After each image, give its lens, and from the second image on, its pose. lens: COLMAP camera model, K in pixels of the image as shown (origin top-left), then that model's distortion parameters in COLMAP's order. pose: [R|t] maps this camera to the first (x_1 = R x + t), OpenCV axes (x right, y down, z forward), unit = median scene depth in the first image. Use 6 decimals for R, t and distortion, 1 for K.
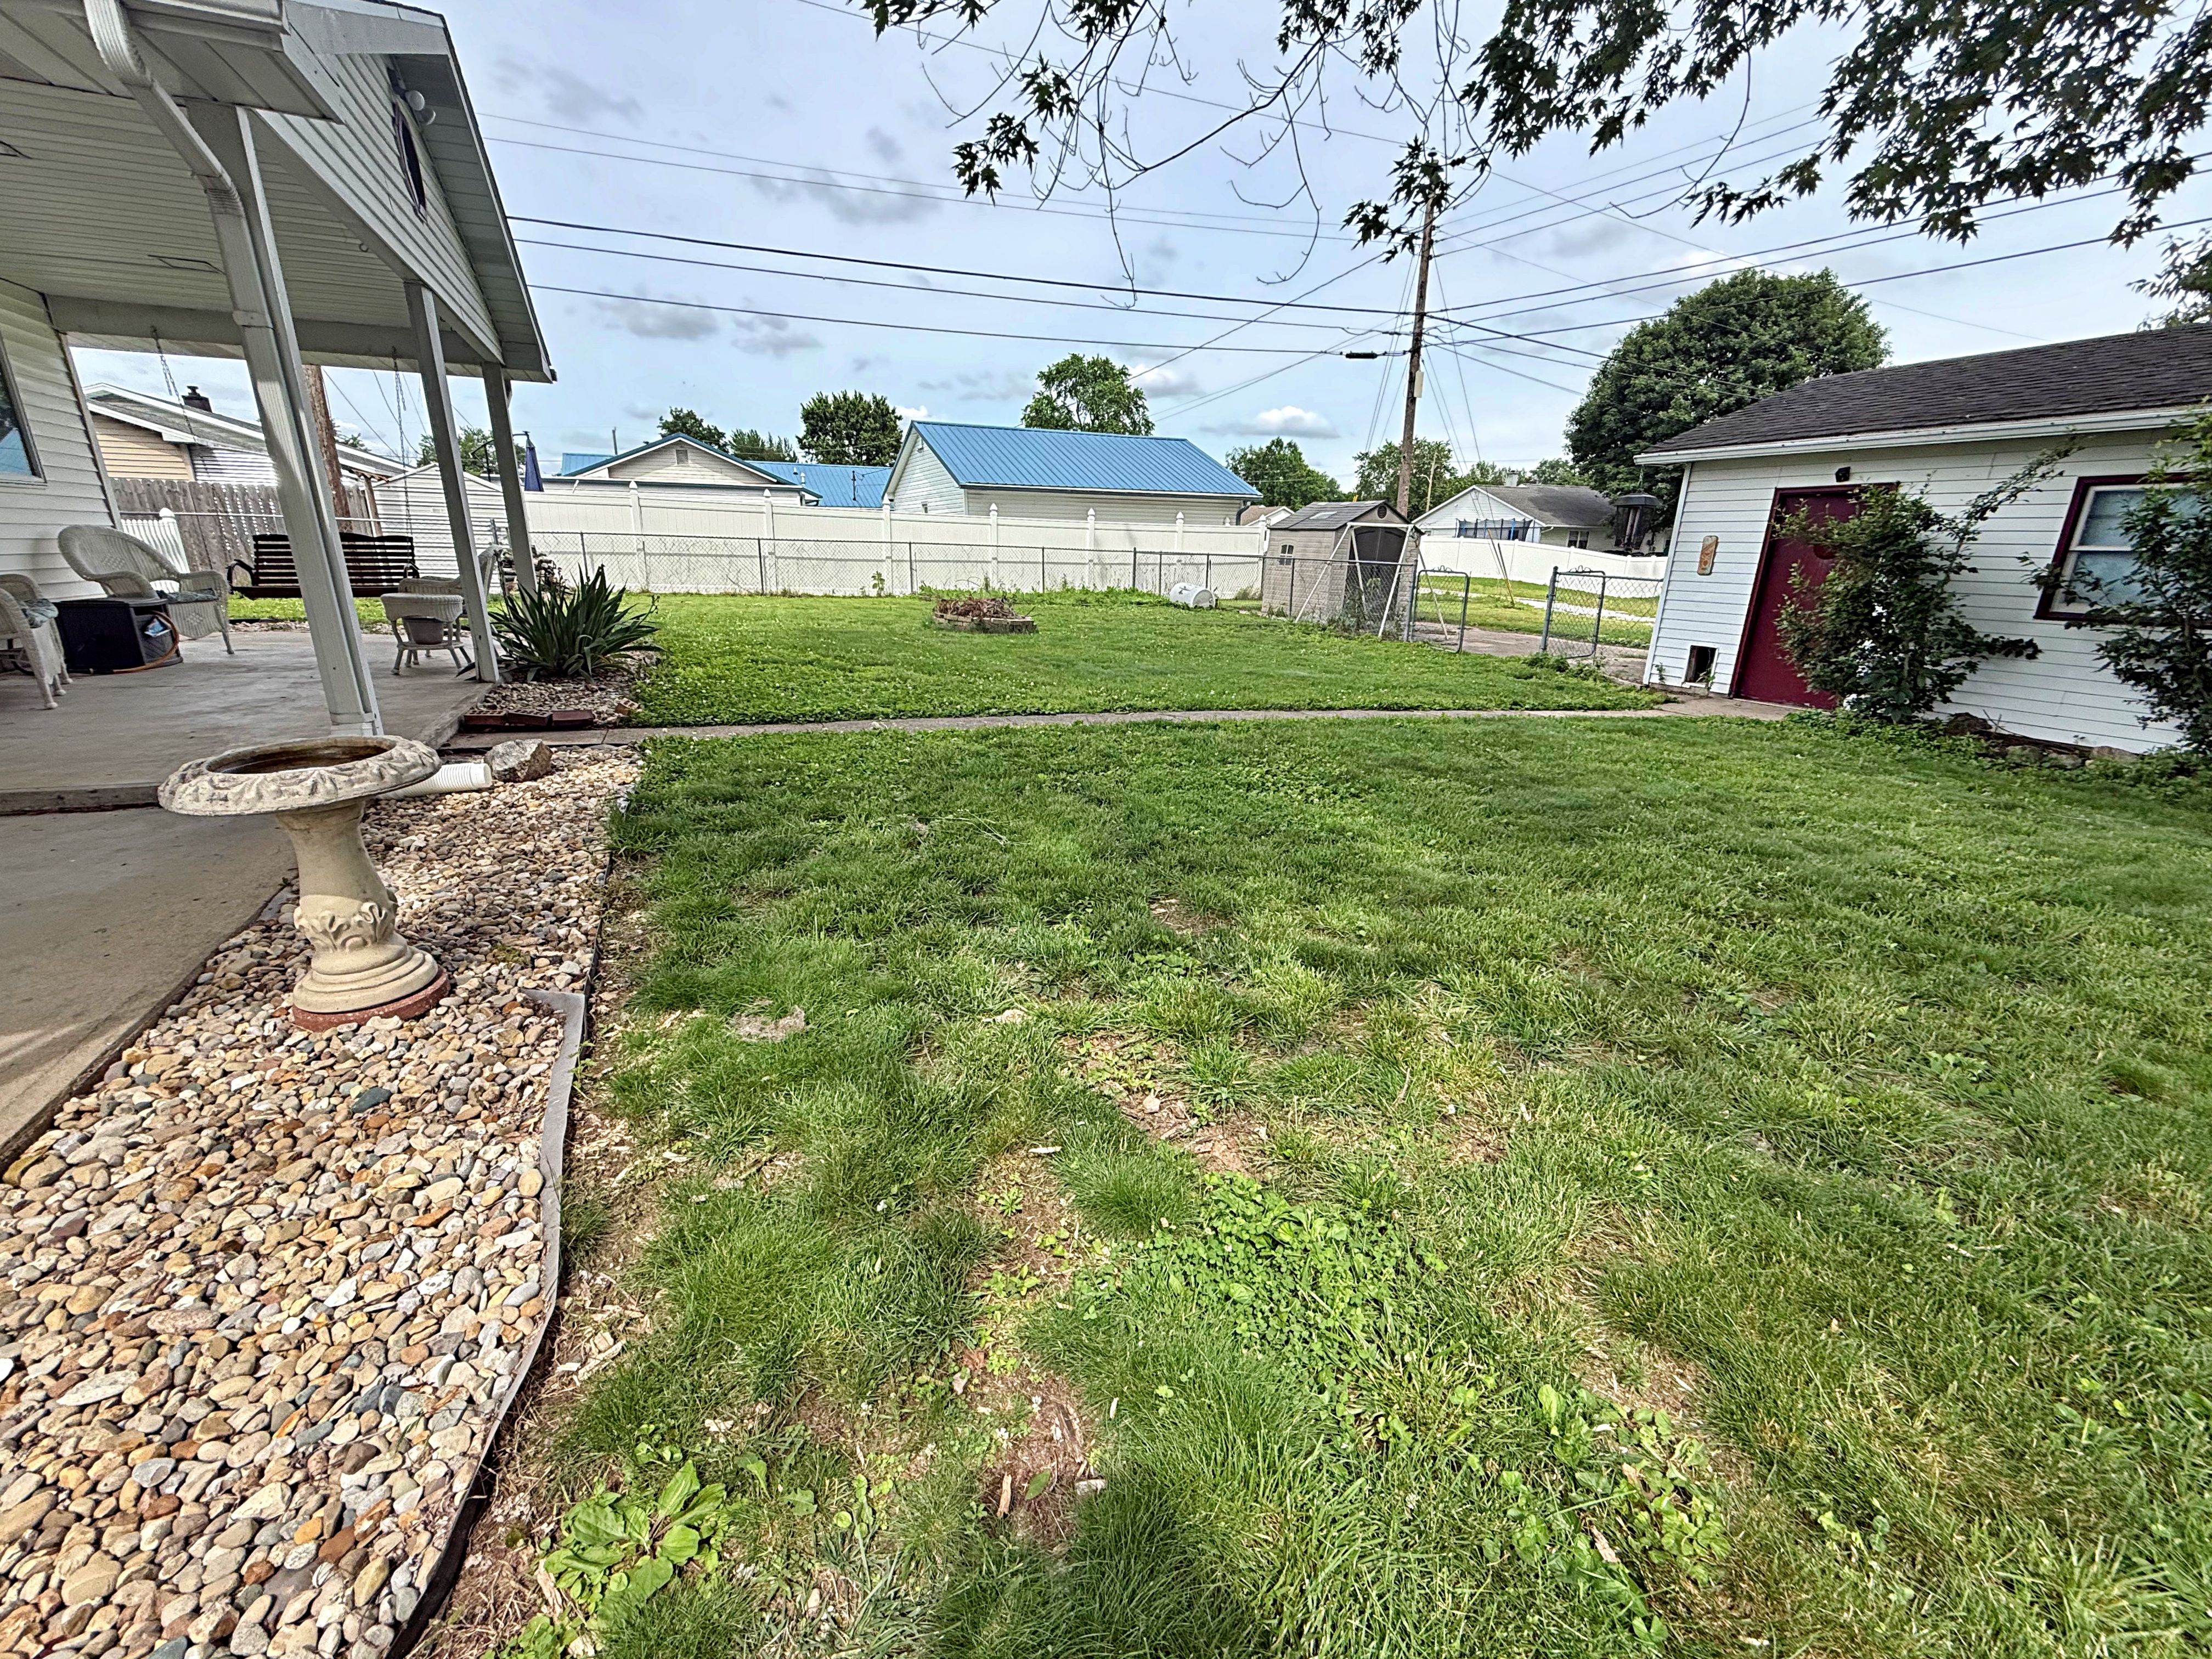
lens RADIAL K [[968.5, 0, 1059.6], [0, 968.5, 830.0], [0, 0, 1]] dist [0.008828, -0.005080]
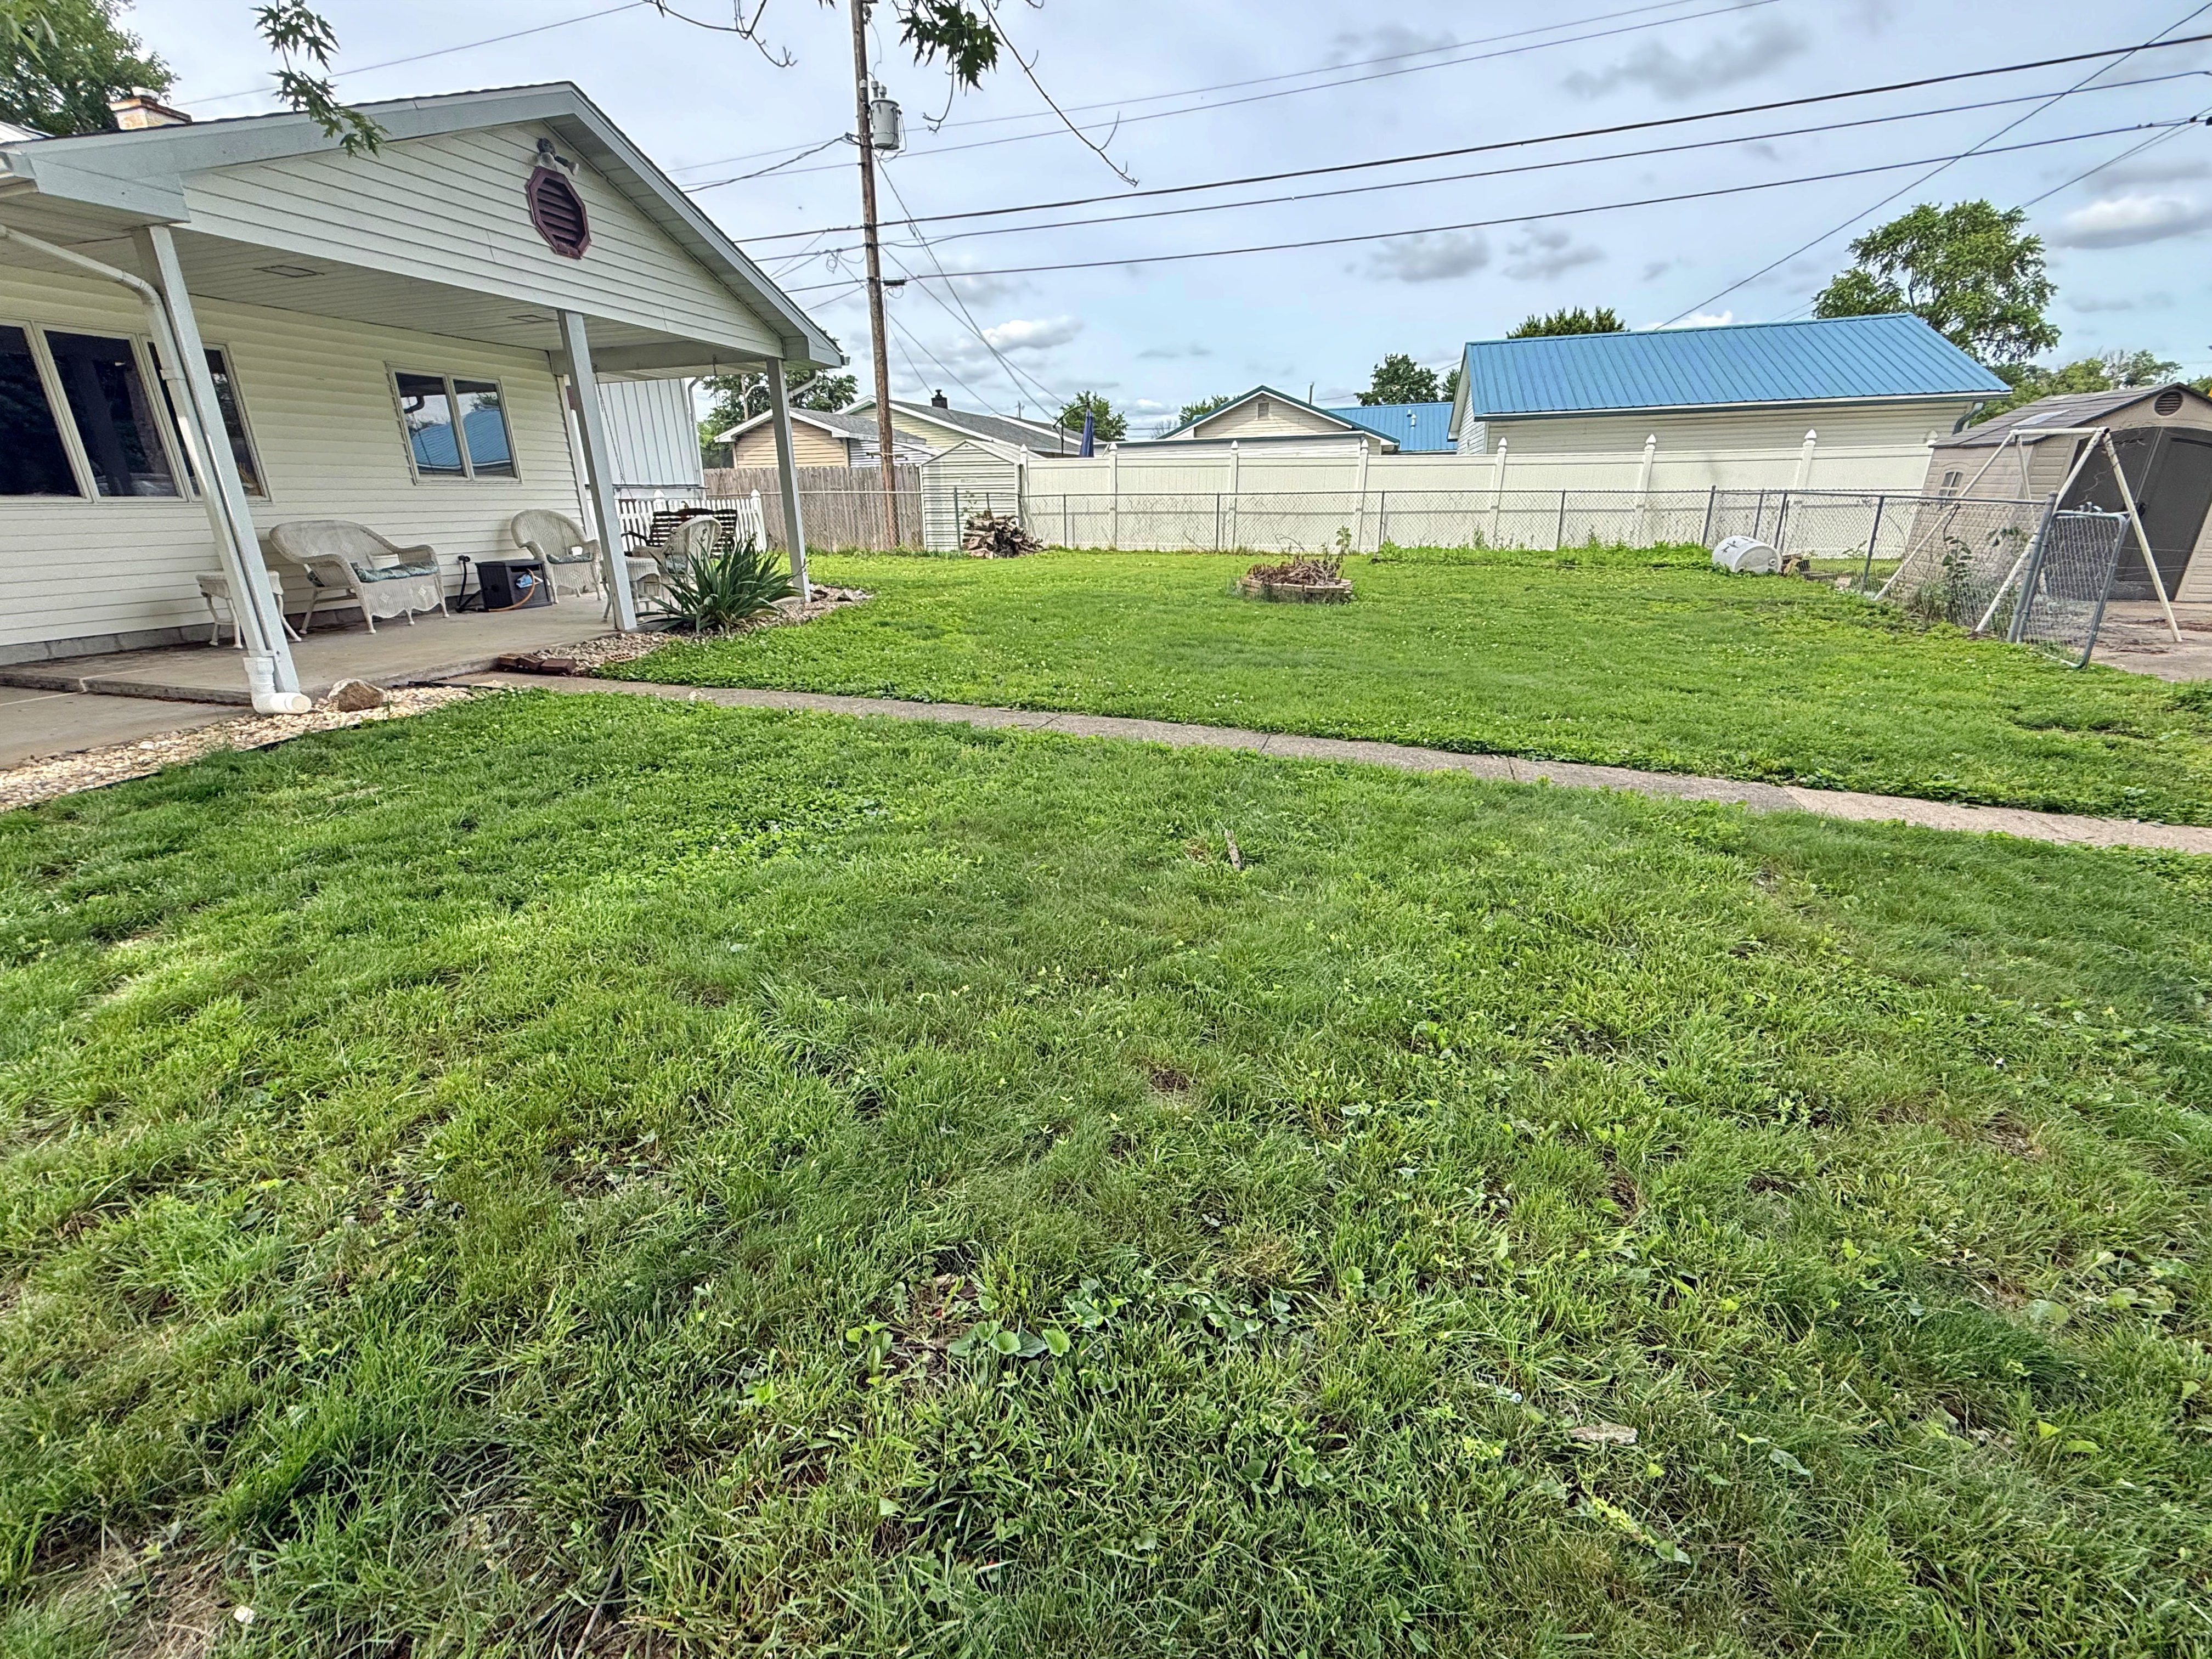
lens RADIAL K [[968.5, 0, 1059.6], [0, 968.5, 830.0], [0, 0, 1]] dist [0.008828, -0.005080]
pose [[0.742406, 0.187460, -0.643189, 0.272871], [-0.157103, 0.981998, 0.104870, -0.050383], [0.651270, 0.023191, 0.758492, 0.180806]]
